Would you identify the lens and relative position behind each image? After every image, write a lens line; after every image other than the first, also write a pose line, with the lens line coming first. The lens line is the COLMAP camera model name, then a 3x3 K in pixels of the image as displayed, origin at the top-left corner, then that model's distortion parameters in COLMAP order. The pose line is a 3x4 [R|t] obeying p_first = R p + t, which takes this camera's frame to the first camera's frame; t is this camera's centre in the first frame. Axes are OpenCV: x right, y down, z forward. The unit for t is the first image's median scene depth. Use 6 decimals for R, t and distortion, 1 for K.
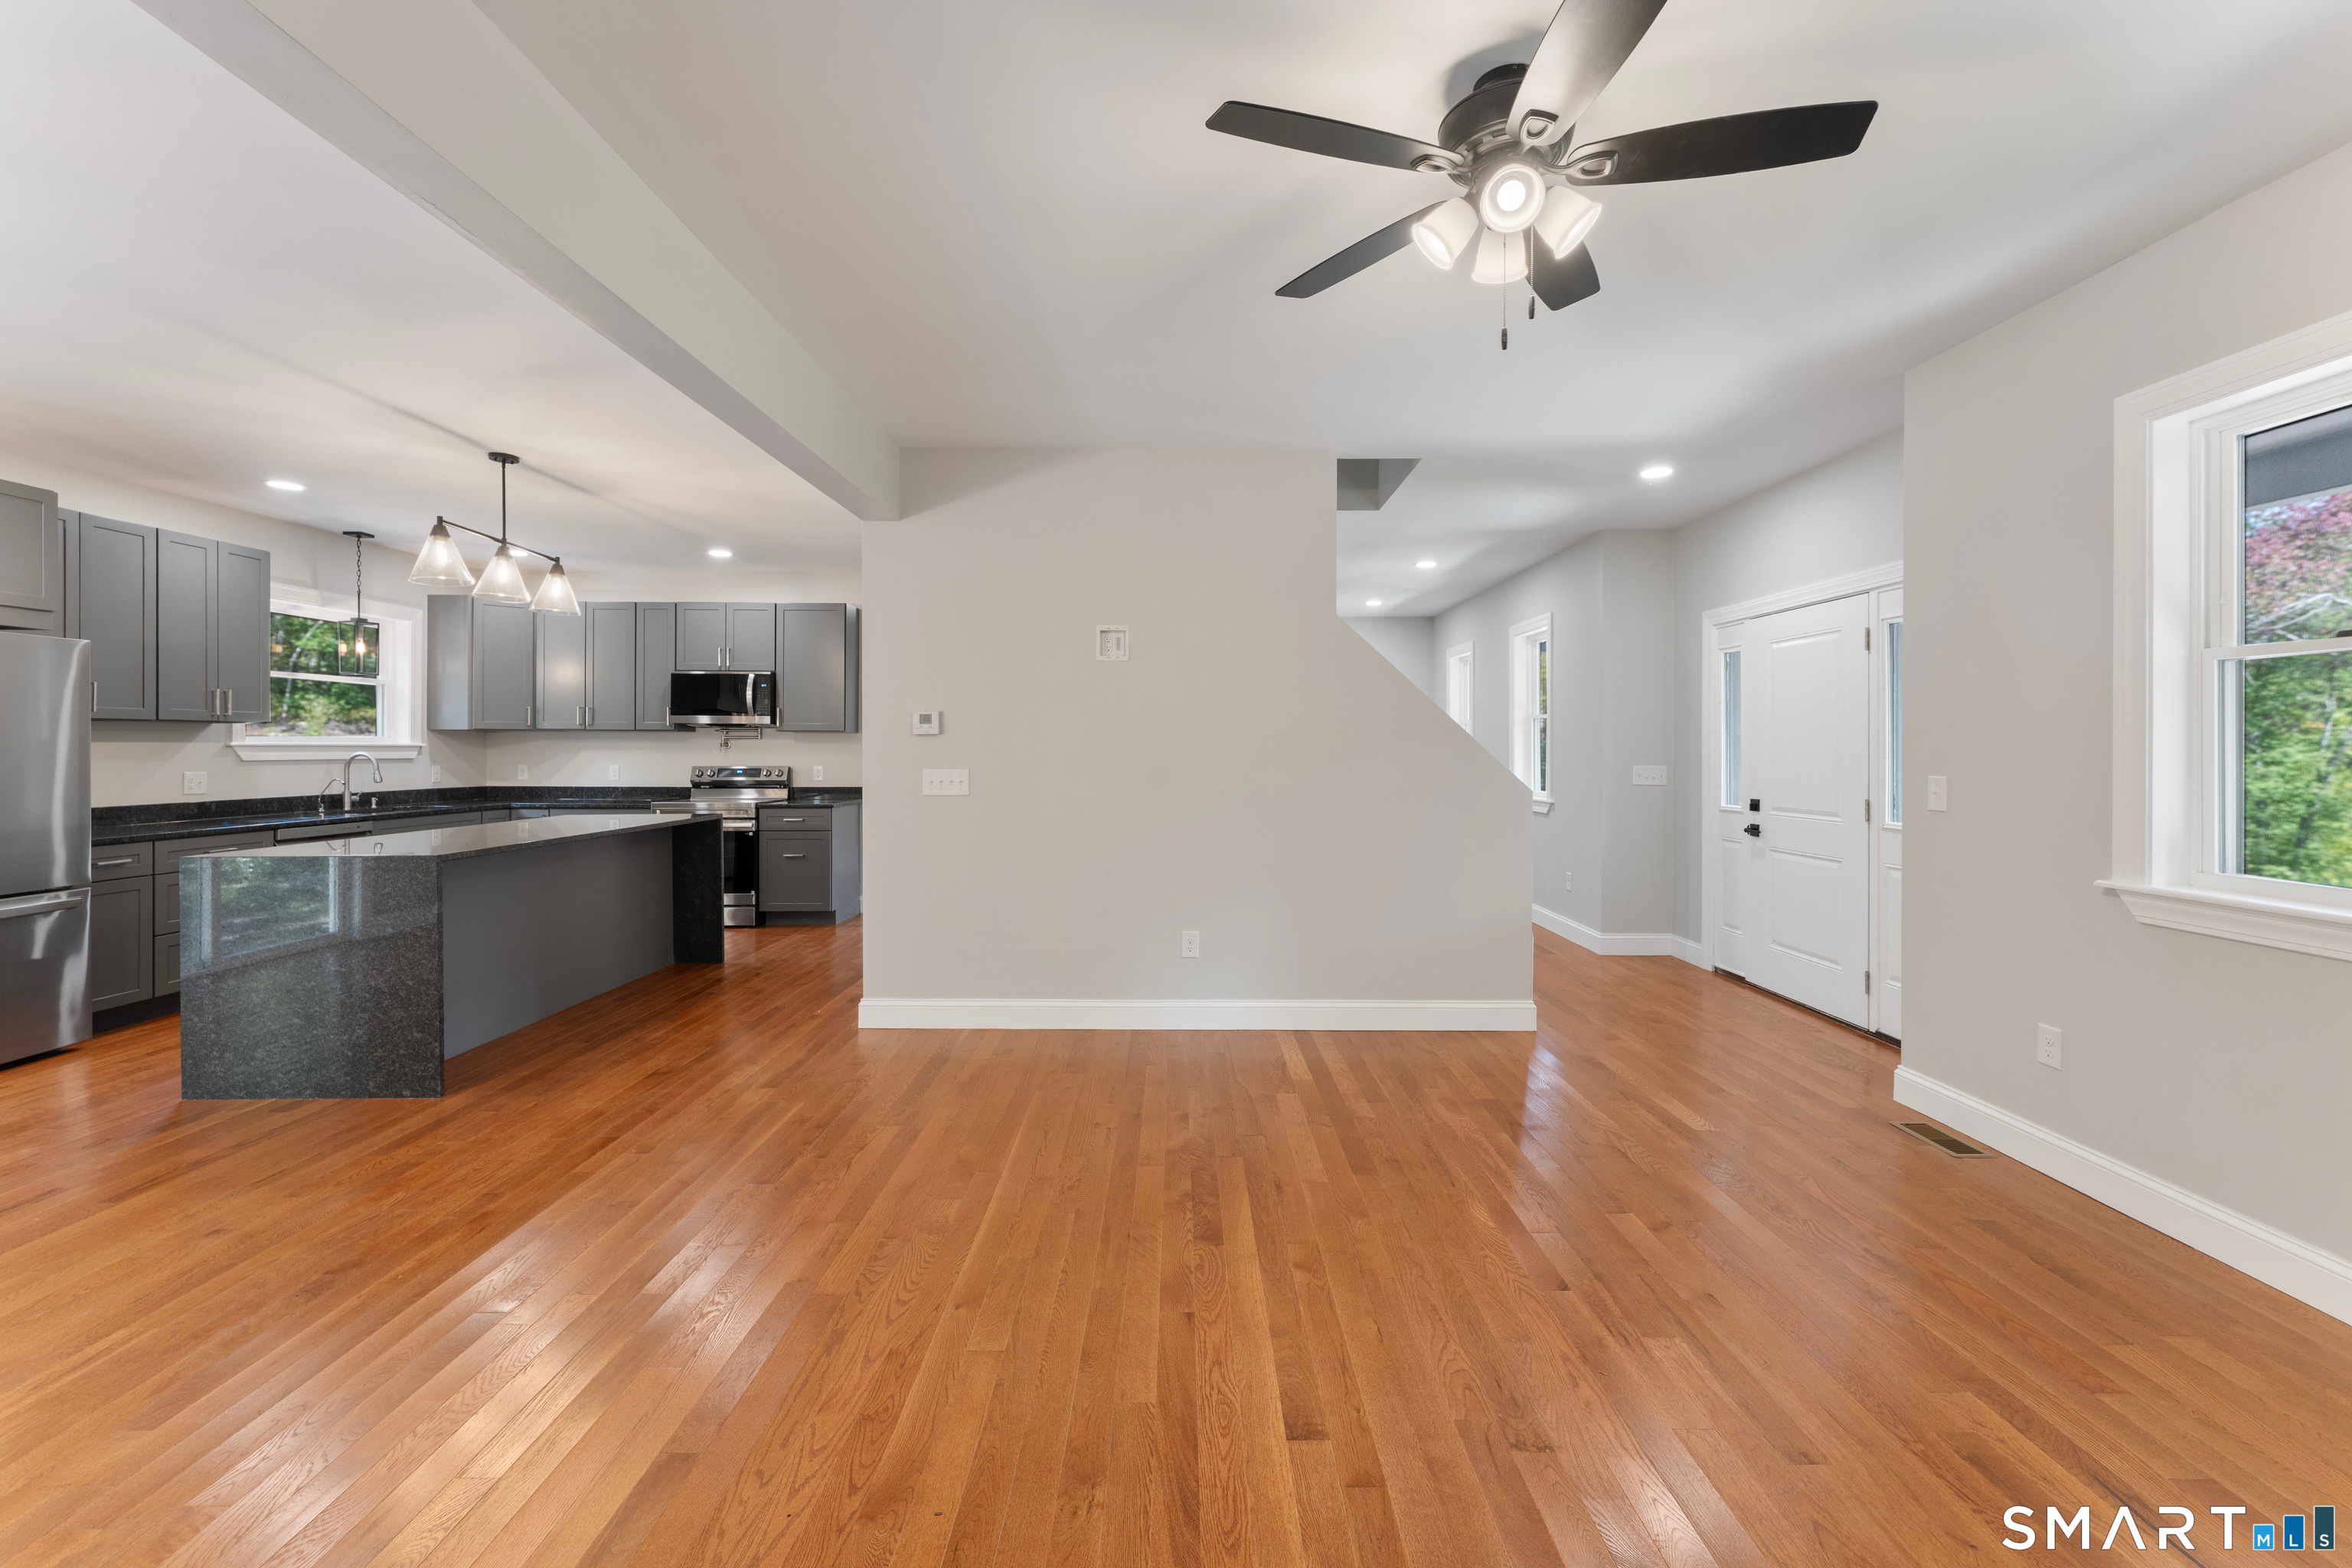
lens RADIAL K [[955.9, 0, 1176.2], [0, 955.9, 735.1], [0, 0, 1]] dist [0.008959, -0.005272]
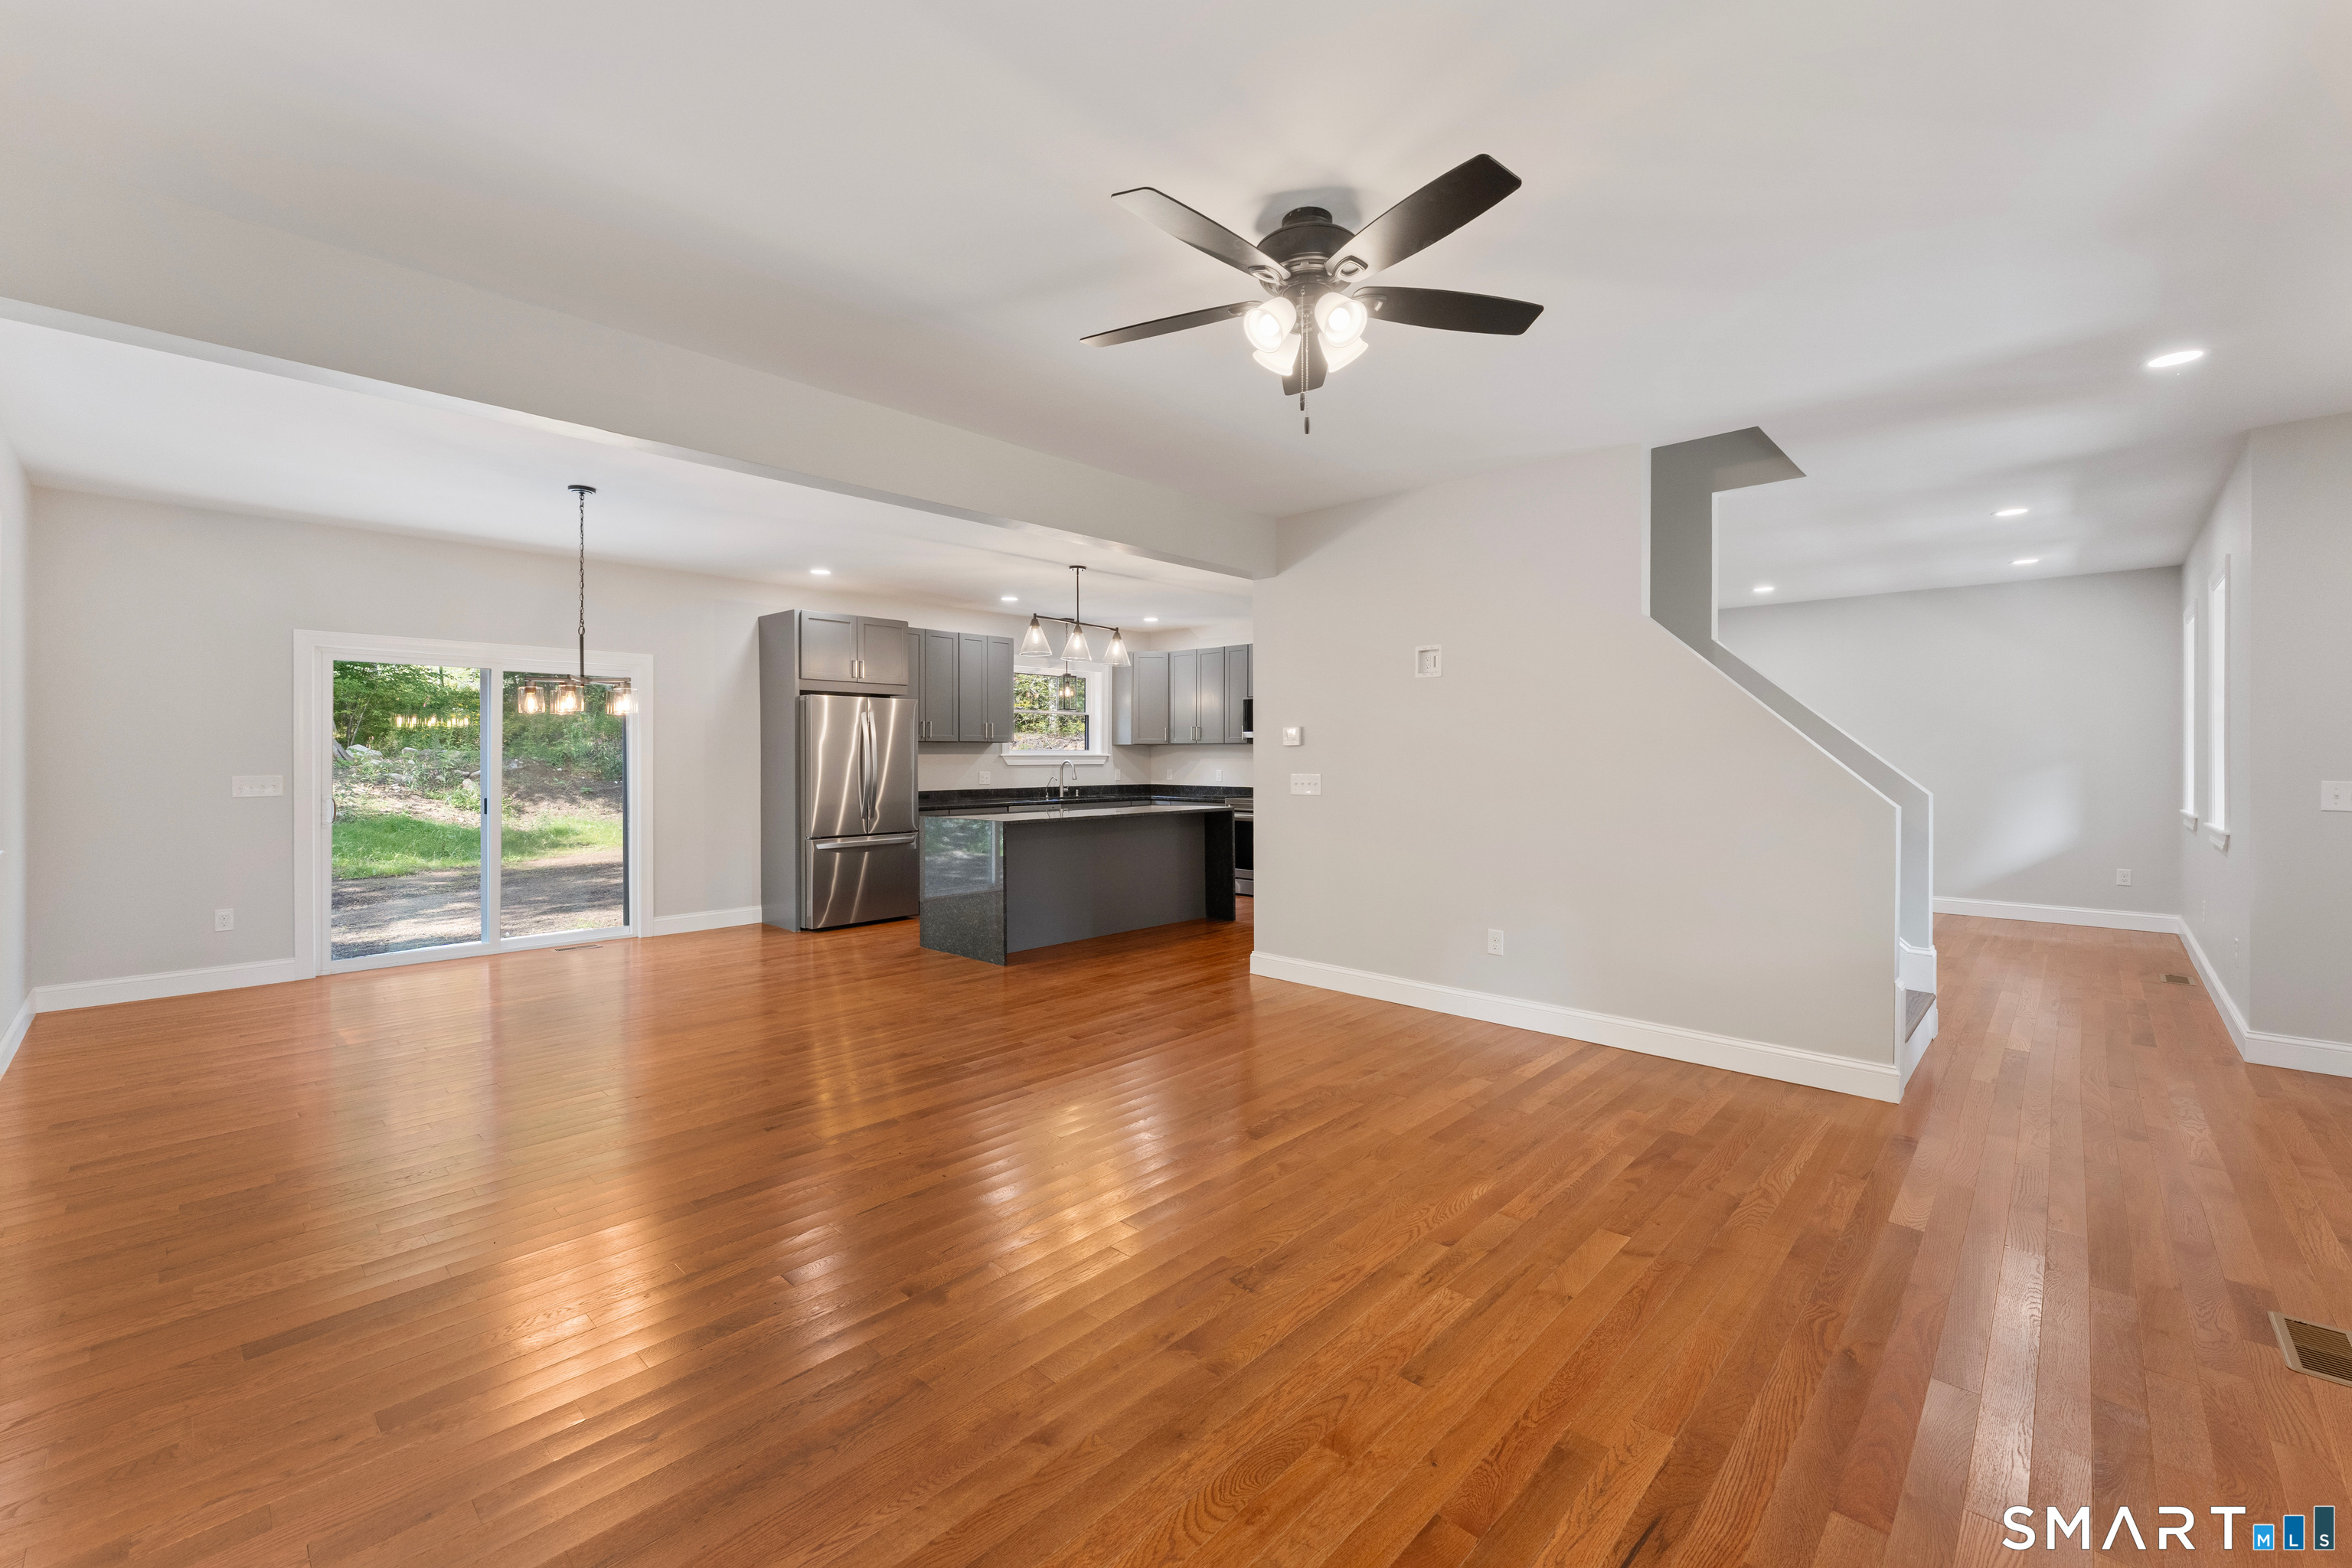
lens RADIAL K [[961.0, 0, 1186.9], [0, 961.0, 752.9], [0, 0, 1]] dist [-0.000919, -0.000131]
pose [[0.729777, -0.004443, -0.683671, 0.487550], [0.010061, 0.999940, 0.004241, 0.002106], [0.683612, -0.009973, 0.729778, -0.002634]]
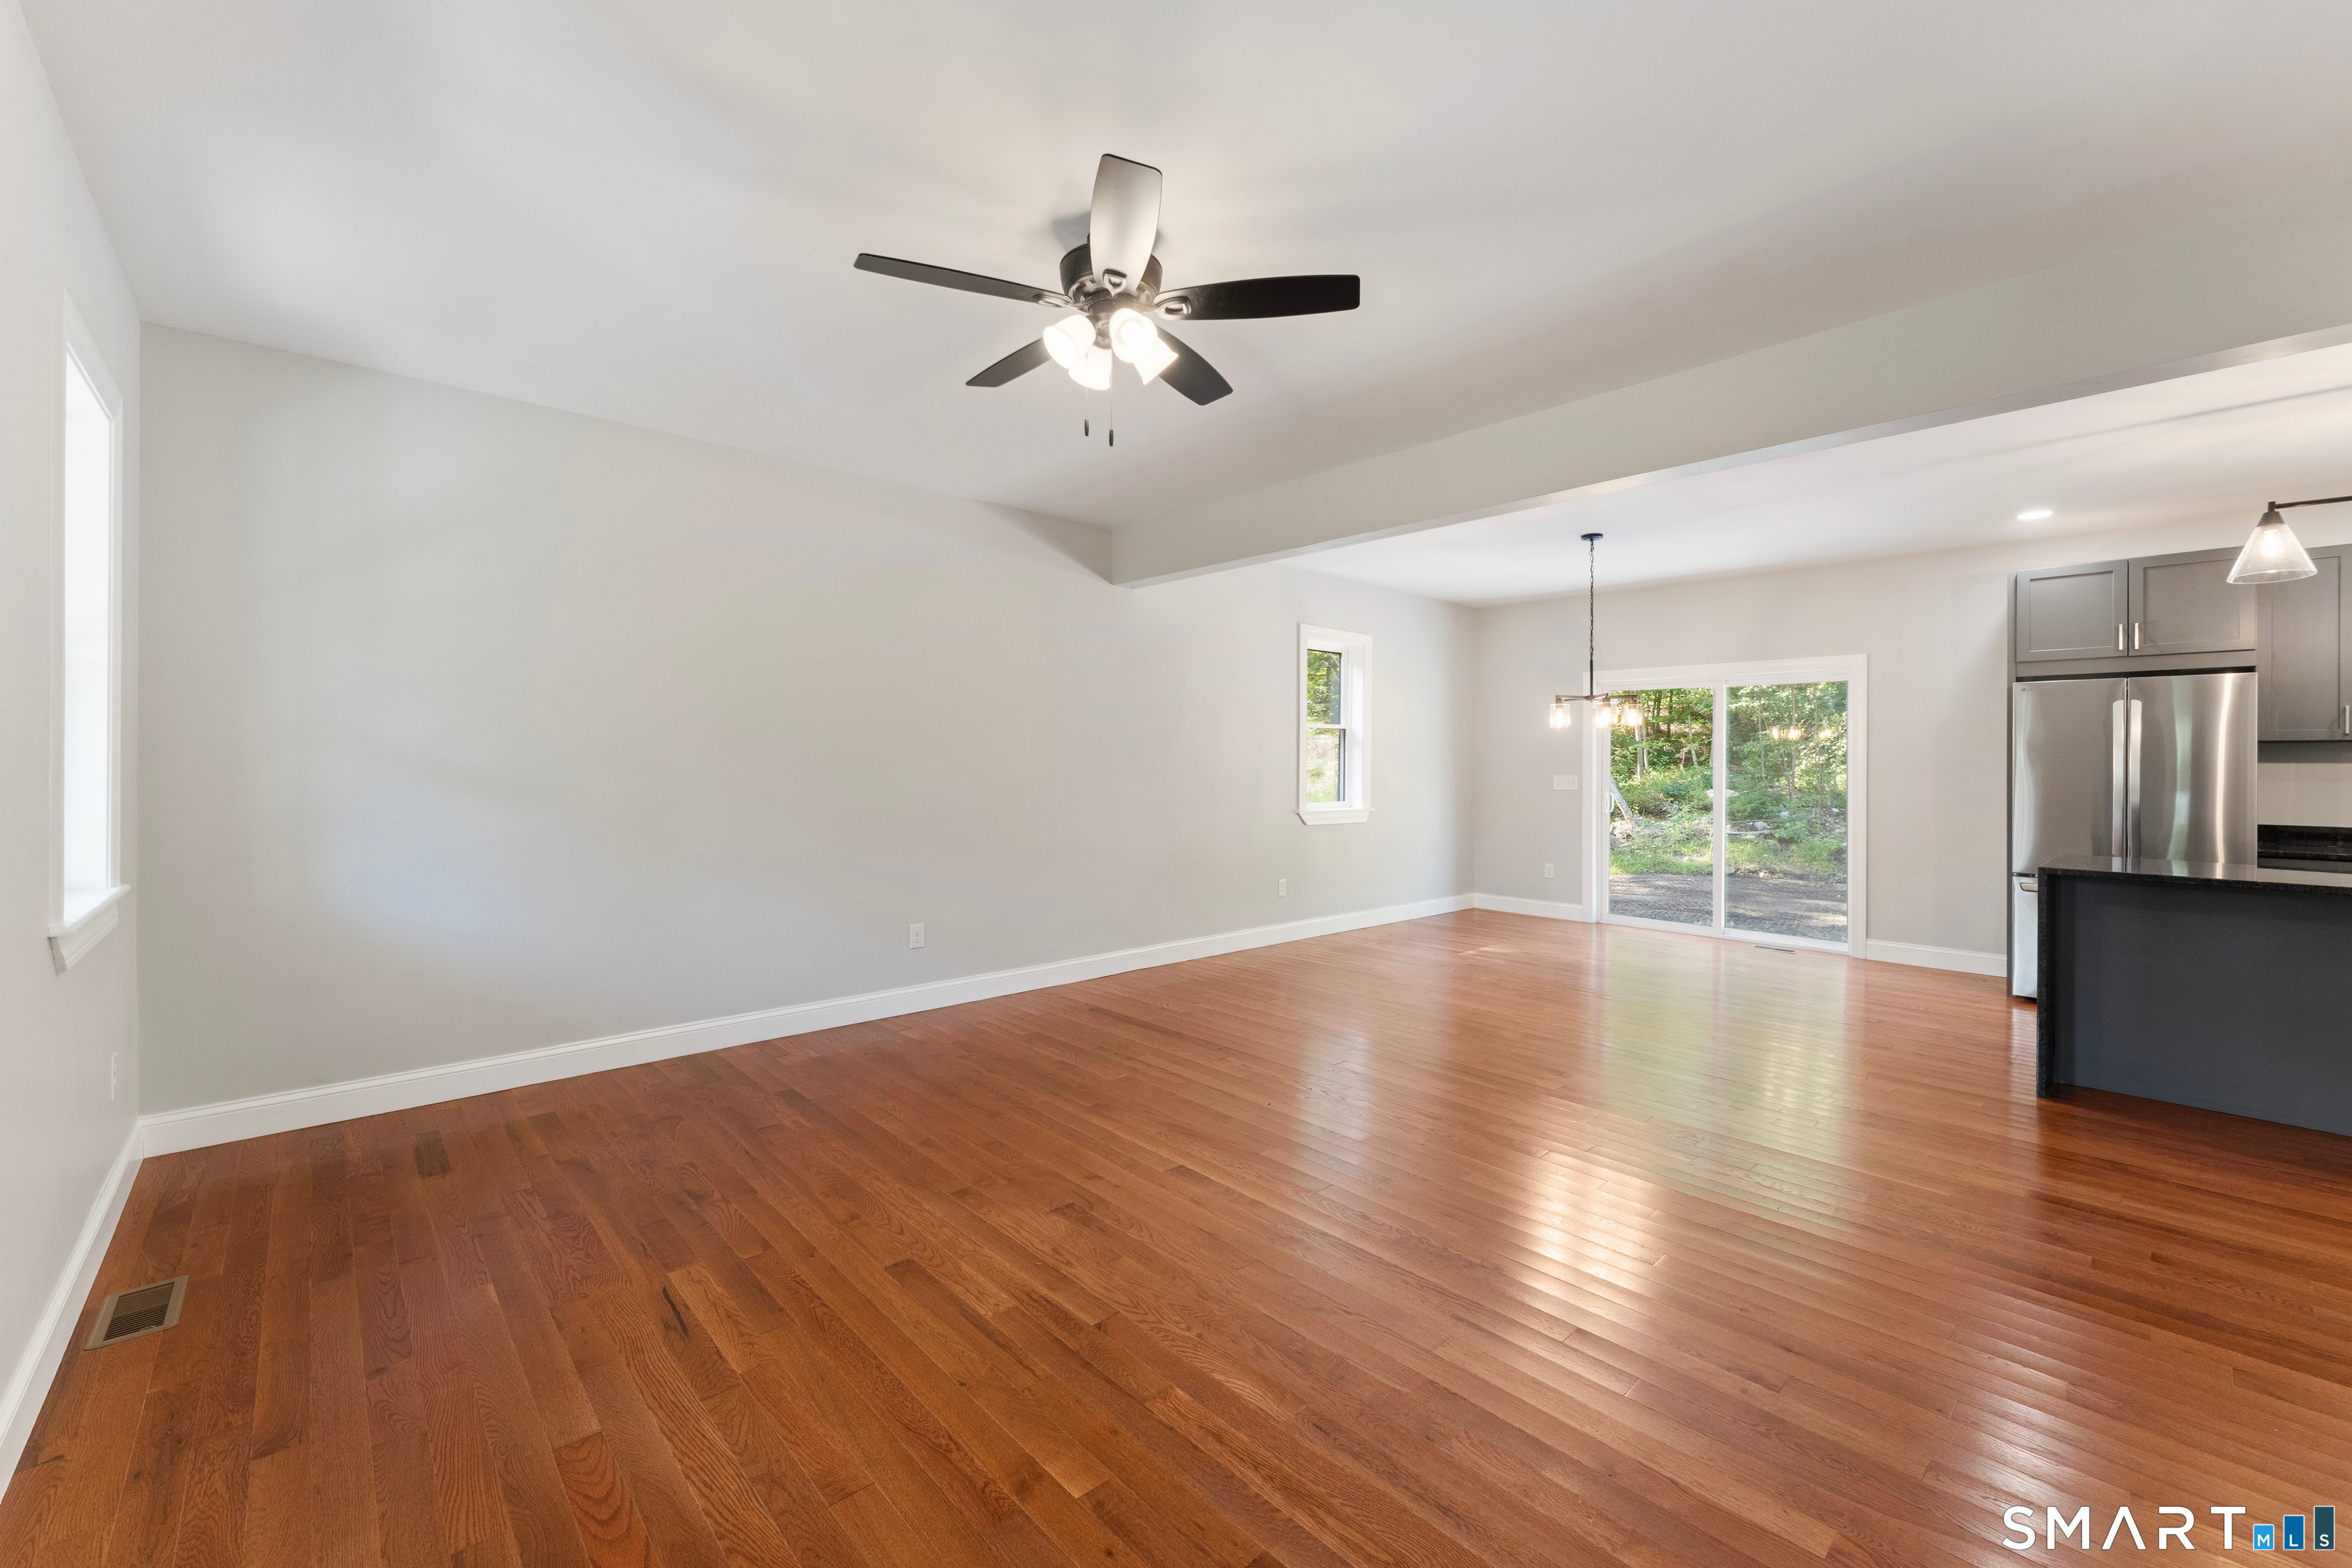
lens RADIAL K [[951.2, 0, 1176.4], [0, 951.2, 762.9], [0, 0, 1]] dist [-0.001946, -0.000272]
pose [[-0.735763, -0.004216, -0.677226, 0.510490], [-0.000455, 0.999983, -0.005730, 0.013246], [0.677239, -0.003908, -0.735753, 0.901458]]
